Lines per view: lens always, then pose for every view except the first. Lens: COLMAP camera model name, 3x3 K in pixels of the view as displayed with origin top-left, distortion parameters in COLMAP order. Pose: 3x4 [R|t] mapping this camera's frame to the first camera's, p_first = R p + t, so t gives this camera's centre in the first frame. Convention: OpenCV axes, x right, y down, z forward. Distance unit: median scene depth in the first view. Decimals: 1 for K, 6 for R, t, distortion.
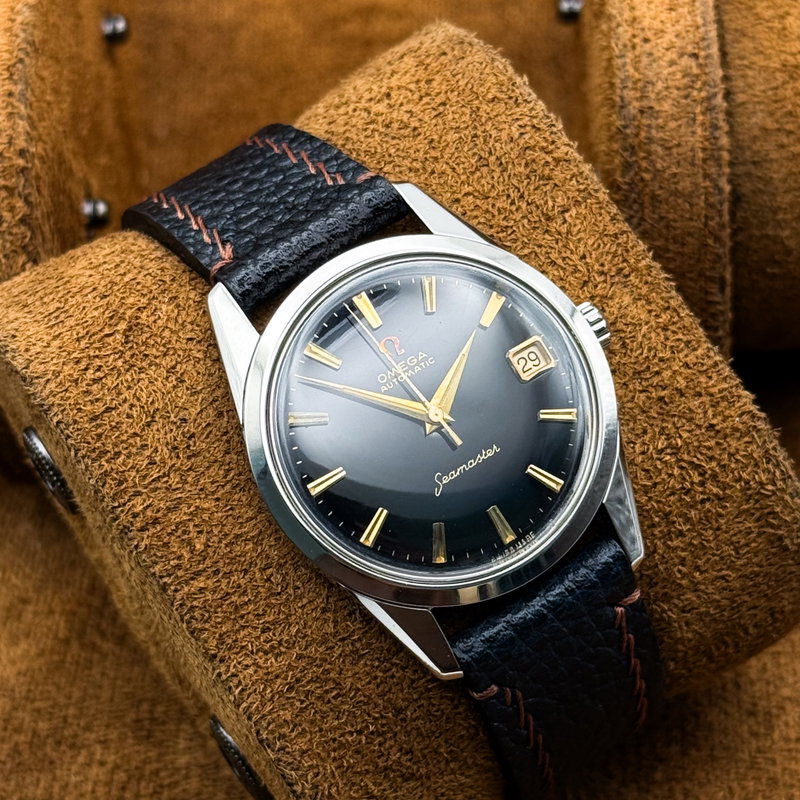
lens RADIAL K [[2441.3, 0, 387.9], [0, 2441.3, 401.8], [0, 0, 1]] dist [0.015396, 0.485930]
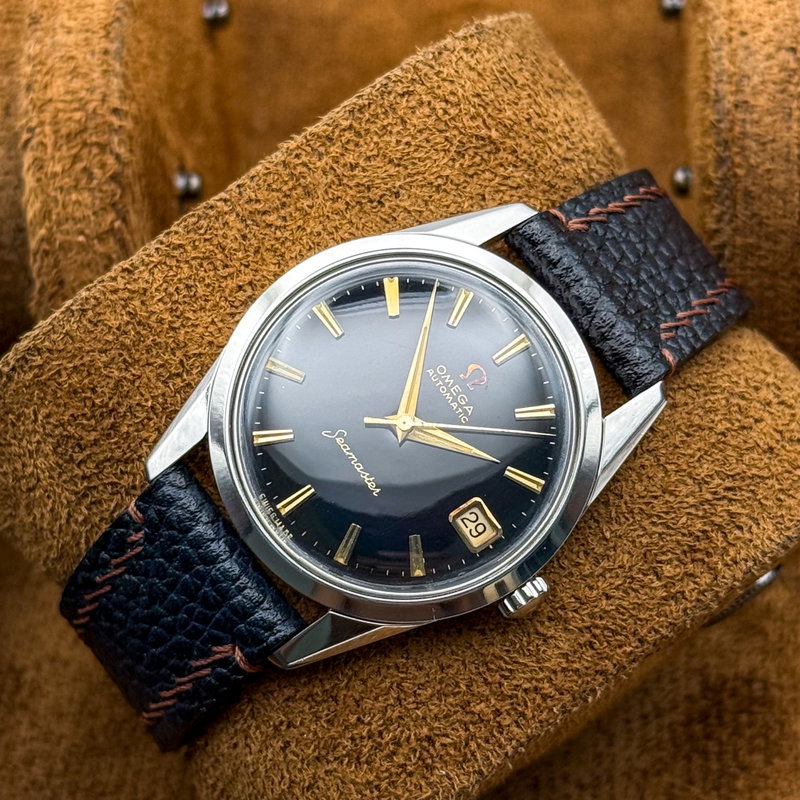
lens RADIAL K [[2441.3, 0, 387.9], [0, 2441.3, 401.8], [0, 0, 1]] dist [0.015396, 0.485930]
pose [[0.051783, 0.959790, -0.275902, 0.267471], [-0.975804, 0.107395, 0.190455, -0.166720], [0.212427, 0.259364, 0.942128, 0.088559]]
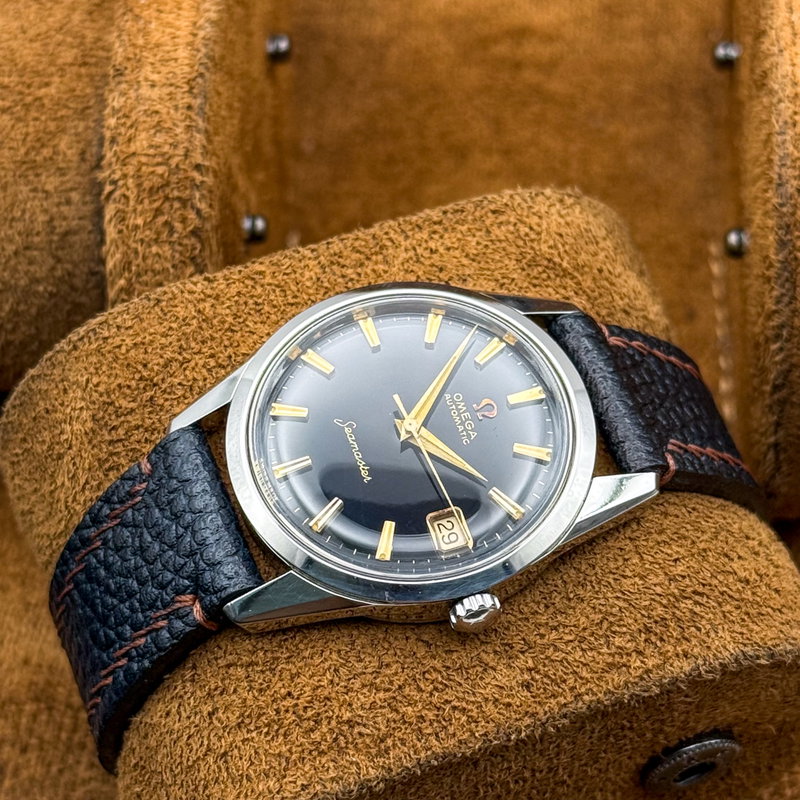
lens RADIAL K [[2441.3, 0, 387.9], [0, 2441.3, 401.8], [0, 0, 1]] dist [0.015396, 0.485930]
pose [[-0.225085, 0.765159, -0.603215, 0.611346], [-0.961119, -0.072723, 0.266386, -0.249353], [0.159960, 0.639721, 0.751778, 0.215528]]
